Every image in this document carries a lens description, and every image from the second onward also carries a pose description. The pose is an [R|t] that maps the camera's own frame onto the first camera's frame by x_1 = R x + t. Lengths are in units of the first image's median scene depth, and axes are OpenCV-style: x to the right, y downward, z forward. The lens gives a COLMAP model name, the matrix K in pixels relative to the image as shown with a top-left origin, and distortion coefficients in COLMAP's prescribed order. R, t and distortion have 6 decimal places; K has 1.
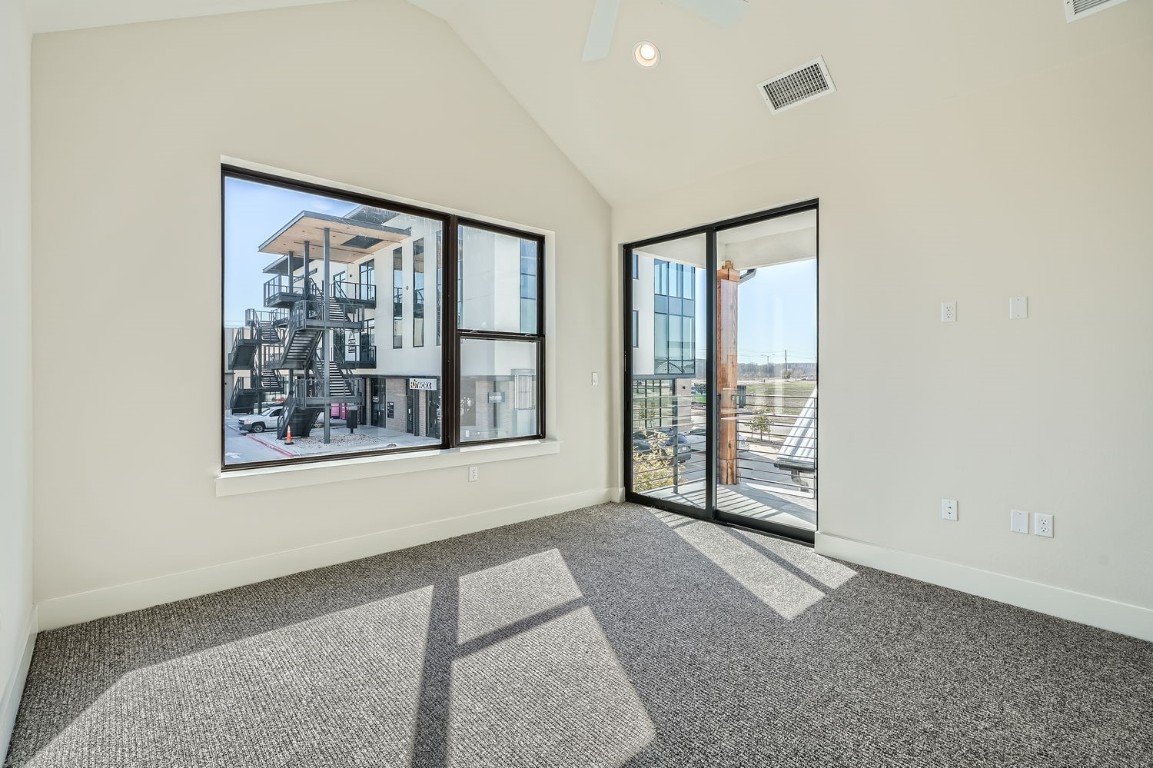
lens RADIAL K [[521.1, 0, 576.1], [0, 521.1, 381.7], [0, 0, 1]] dist [-0.004664, -0.000629]
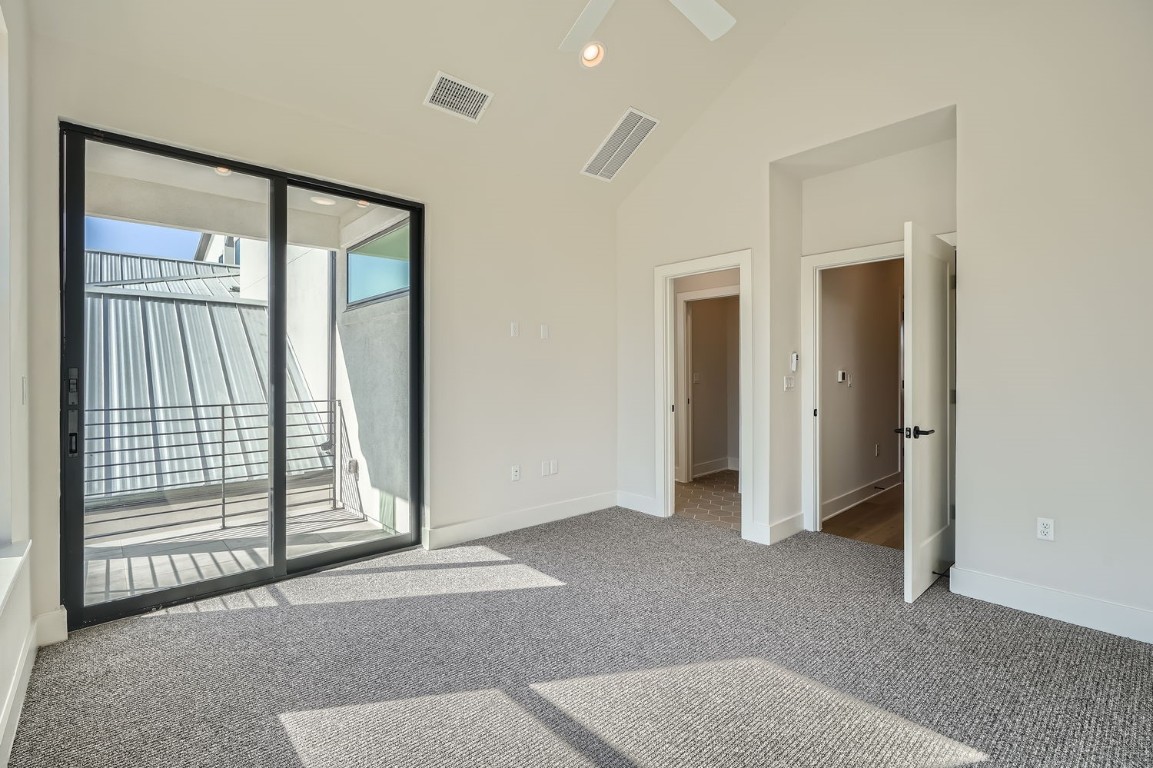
lens RADIAL K [[522.3, 0, 576.8], [0, 522.3, 370.3], [0, 0, 1]] dist [-0.002309, -0.000278]
pose [[0.007249, -0.004639, 0.999963, -0.616487], [0.016036, 0.999861, 0.004523, -0.027144], [-0.999845, 0.016002, 0.007322, 0.763261]]
